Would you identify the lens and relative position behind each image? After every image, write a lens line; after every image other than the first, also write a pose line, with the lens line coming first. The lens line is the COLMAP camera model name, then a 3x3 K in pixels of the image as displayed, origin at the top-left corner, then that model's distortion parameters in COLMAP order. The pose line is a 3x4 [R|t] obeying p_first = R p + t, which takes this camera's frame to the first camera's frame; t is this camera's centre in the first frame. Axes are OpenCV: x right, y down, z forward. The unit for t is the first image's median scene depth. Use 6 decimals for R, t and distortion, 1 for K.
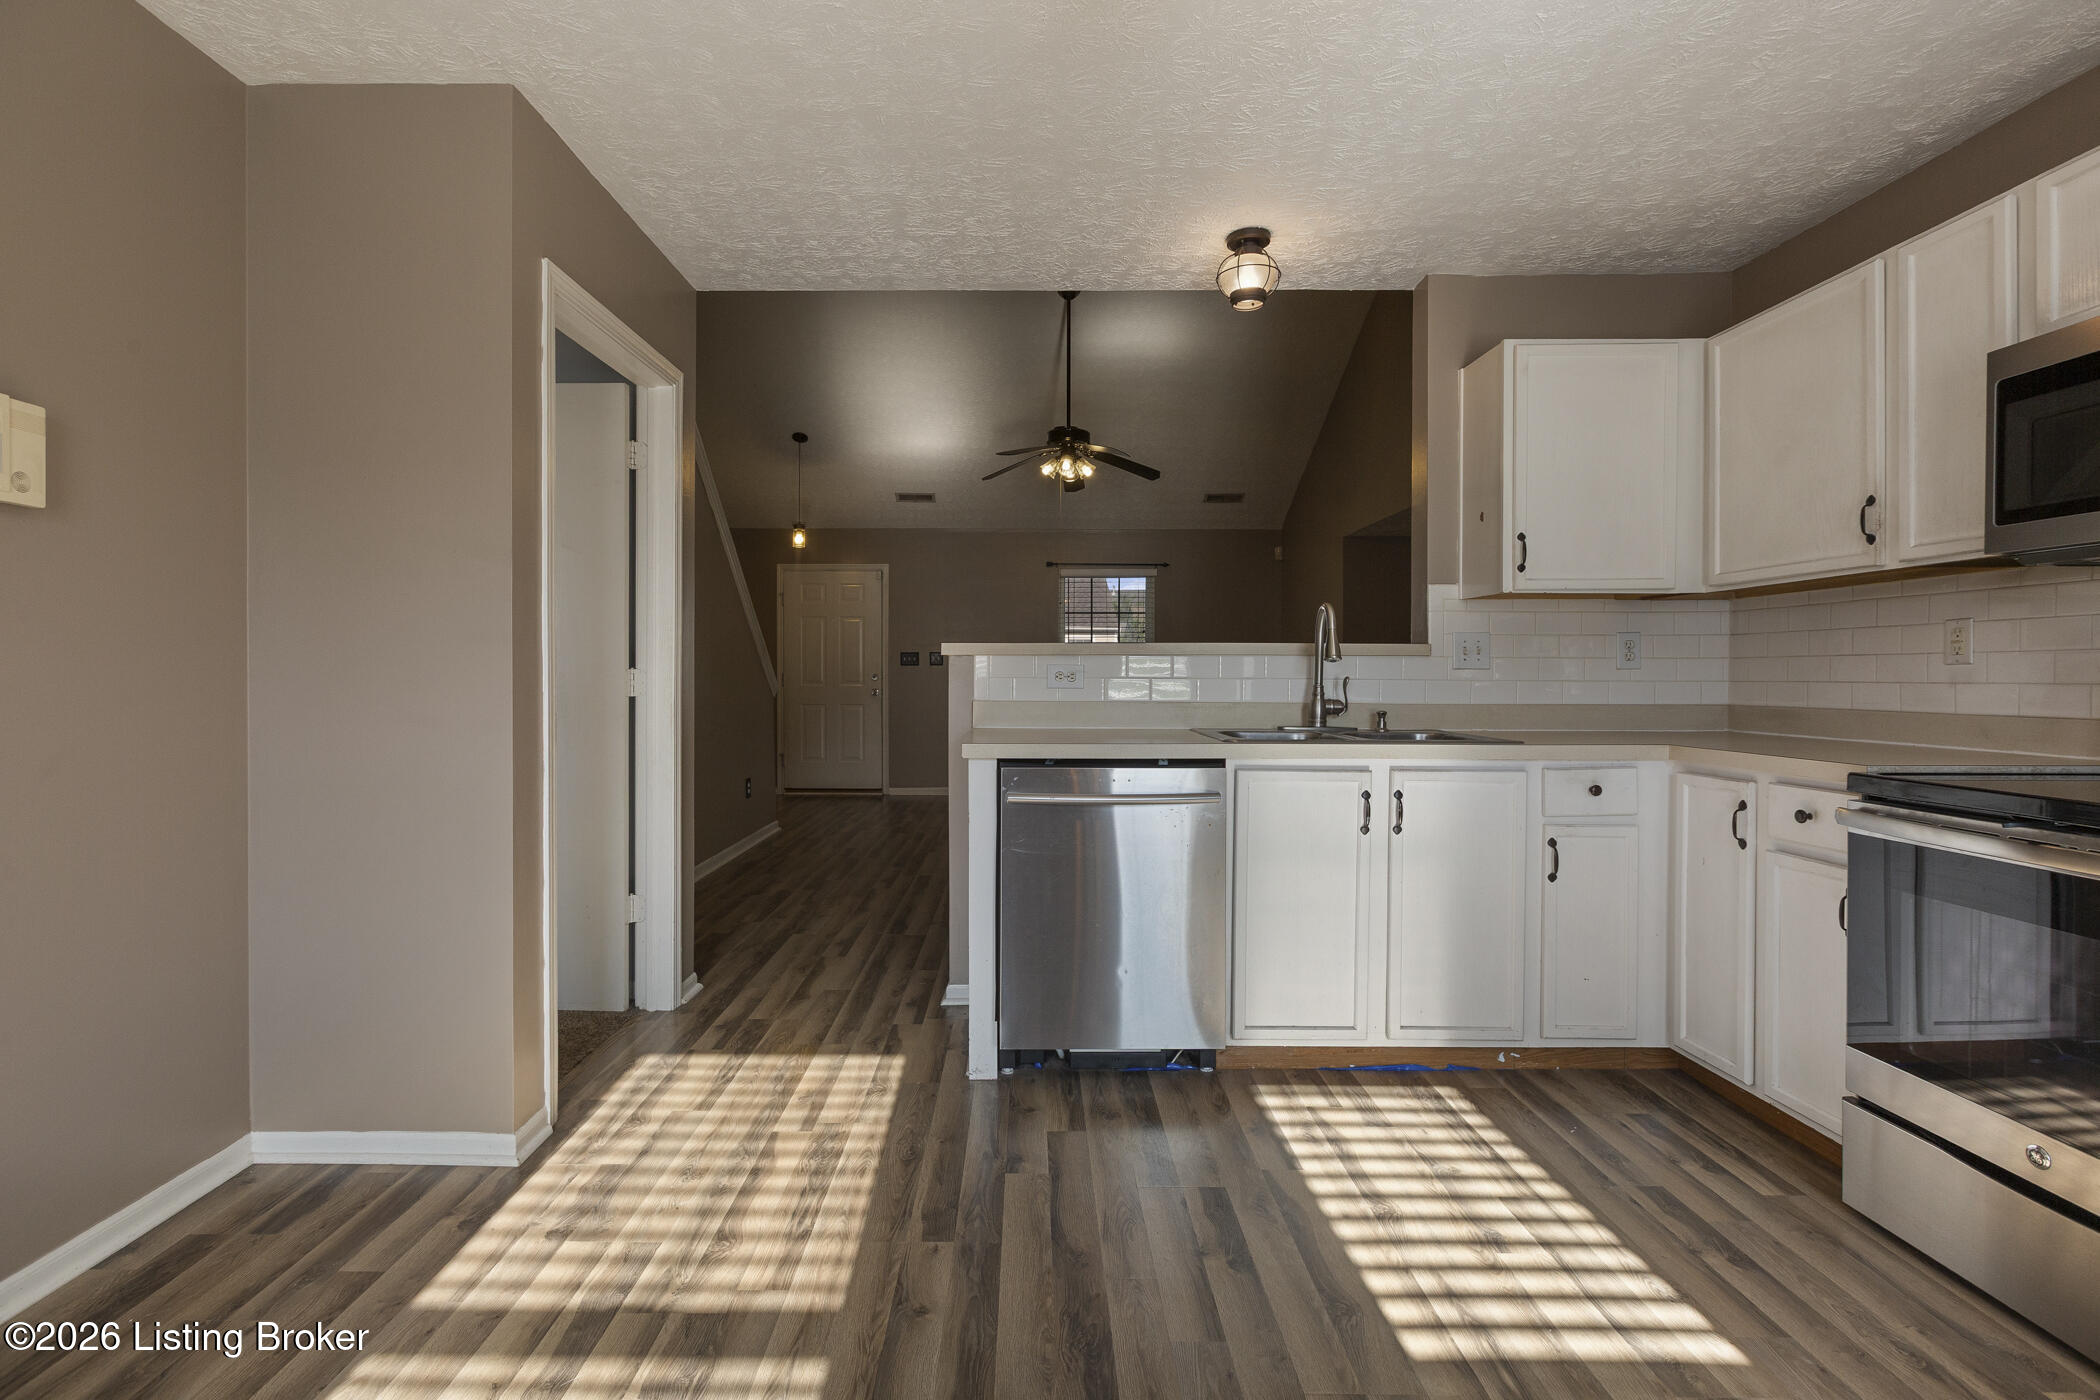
lens RADIAL K [[937.1, 0, 1030.8], [0, 937.1, 693.6], [0, 0, 1]] dist [-0.006067, 0.000010]
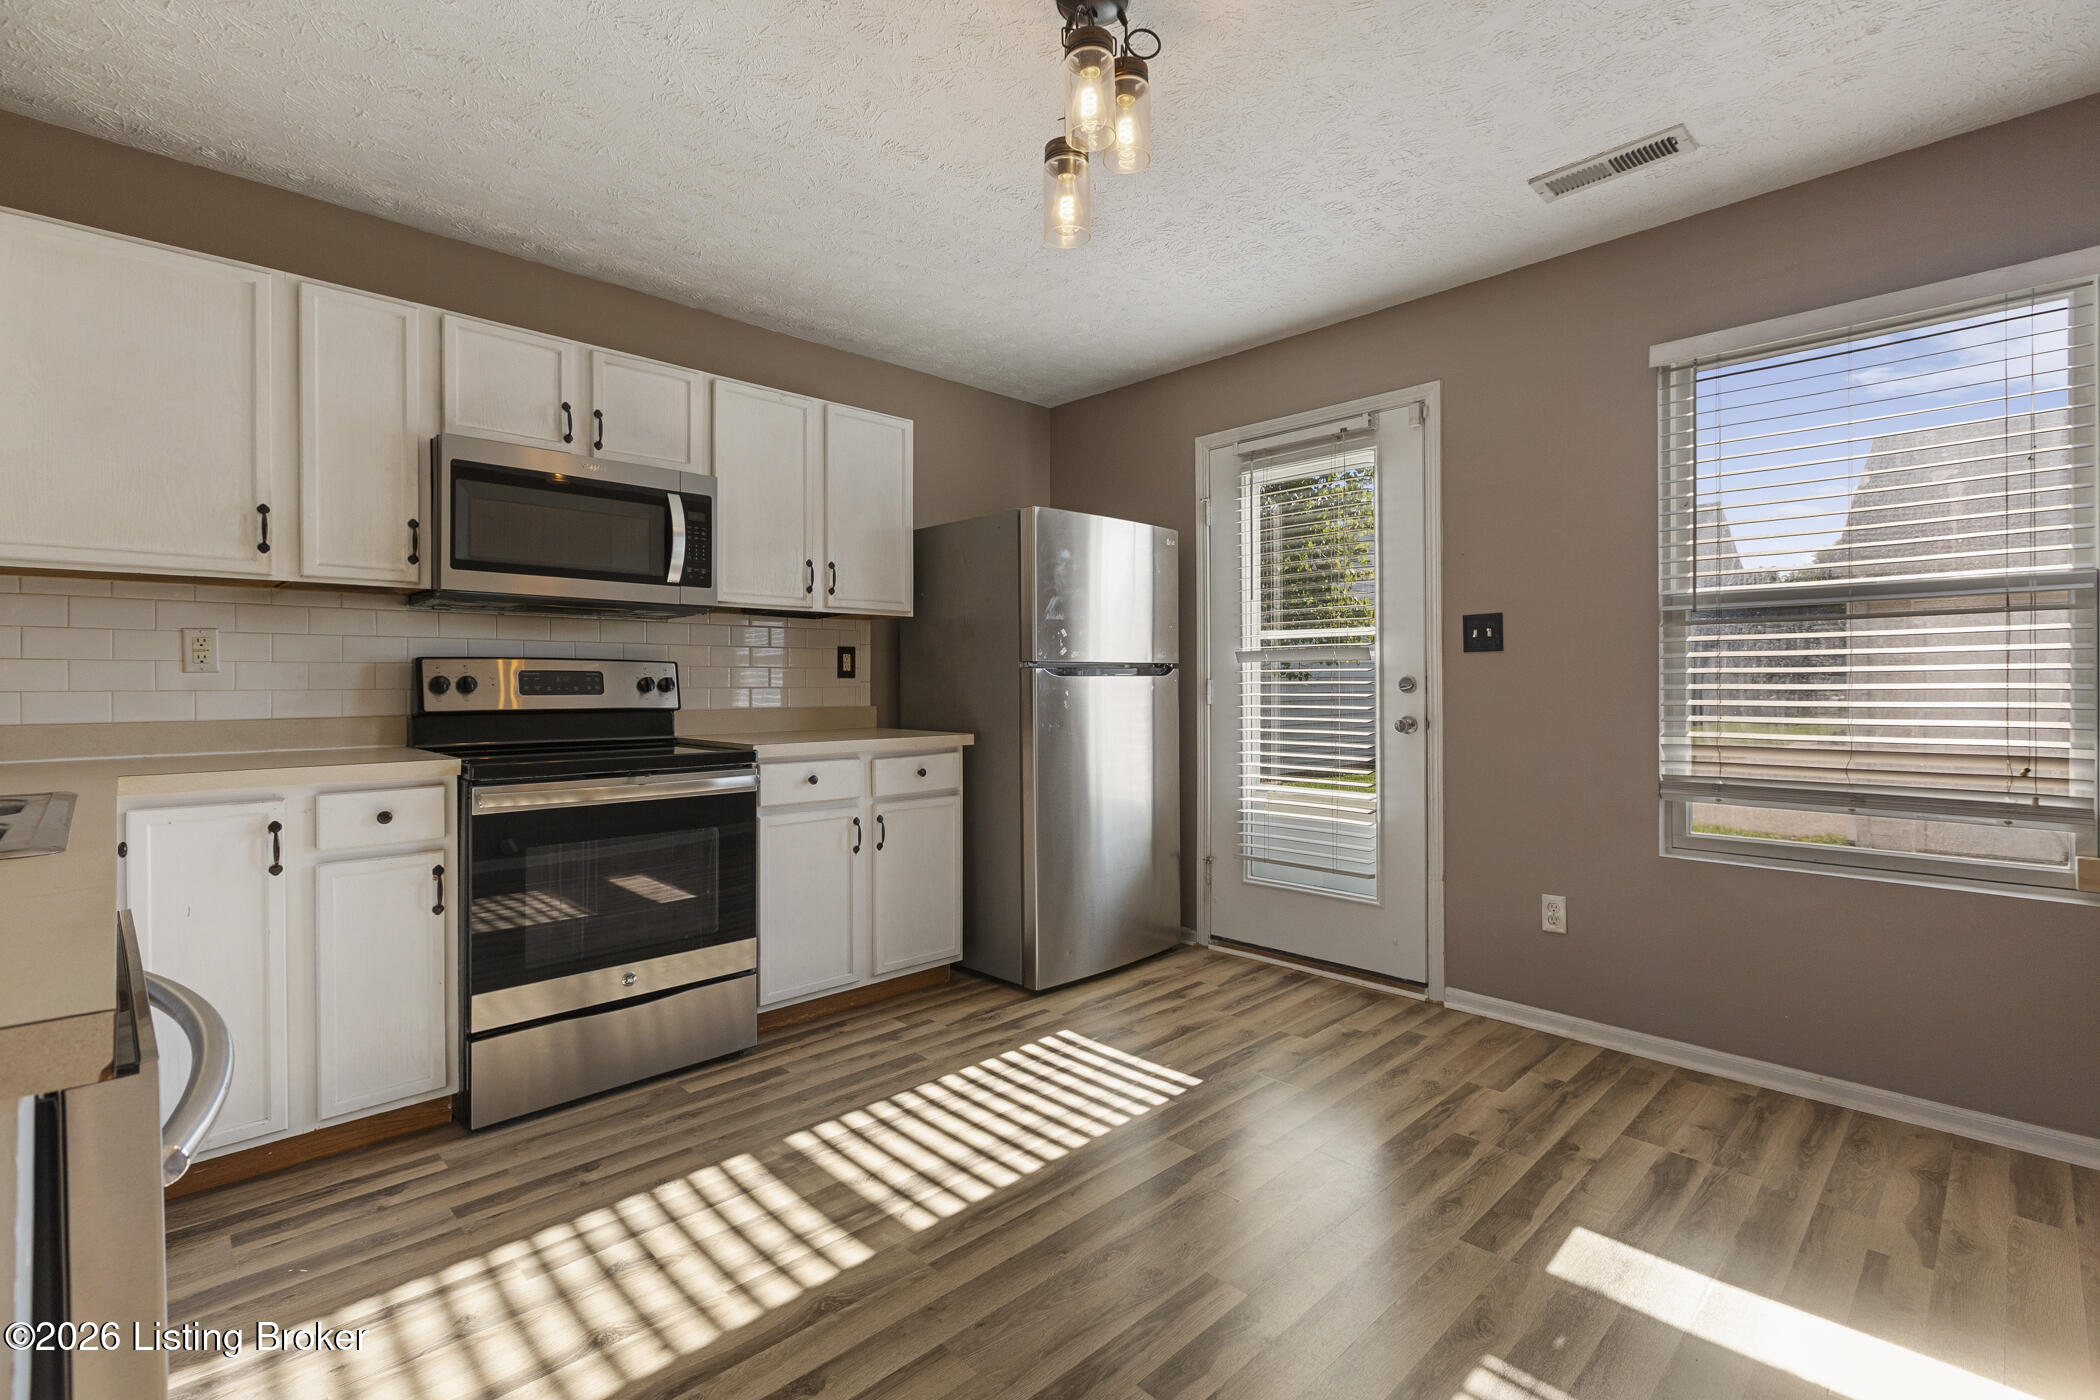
lens RADIAL K [[937.1, 0, 1038.8], [0, 937.1, 681.1], [0, 0, 1]] dist [-0.006067, 0.000010]
pose [[-0.695397, 0.000265, 0.718626, -0.360273], [0.016157, 0.999753, 0.015266, -0.021325], [-0.718444, 0.022227, -0.695229, 0.998042]]
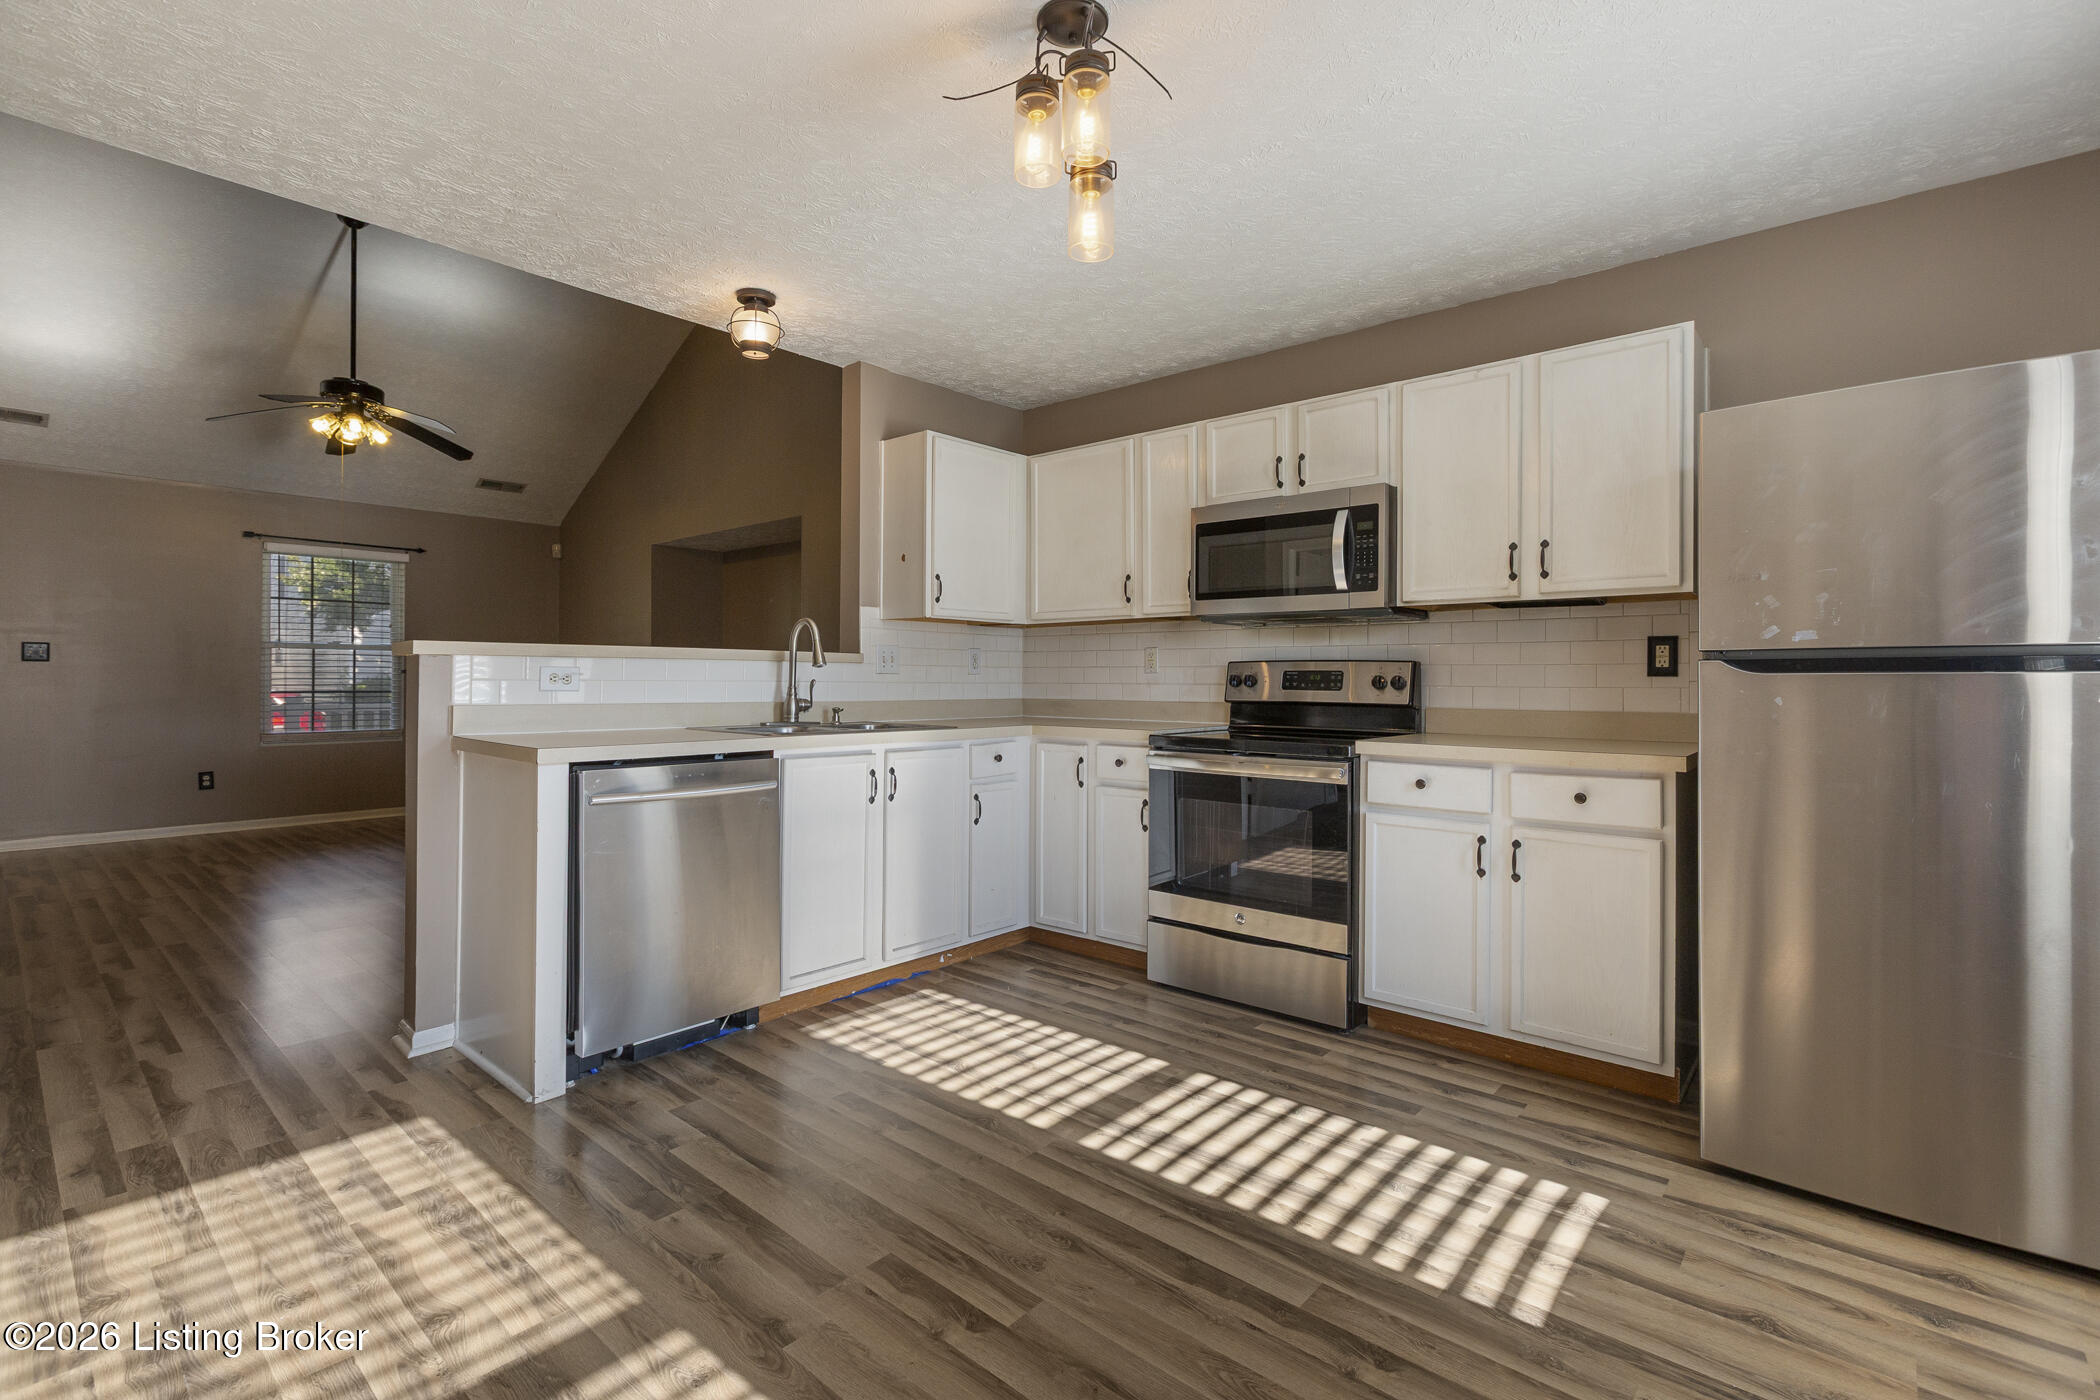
lens RADIAL K [[937.1, 0, 1043.7], [0, 937.1, 671.3], [0, 0, 1]] dist [-0.006067, 0.000010]
pose [[0.657390, 0.008165, 0.753506, -0.448138], [0.012292, 0.999692, -0.021557, 0.001103], [-0.753450, 0.023434, 0.657087, -0.009561]]
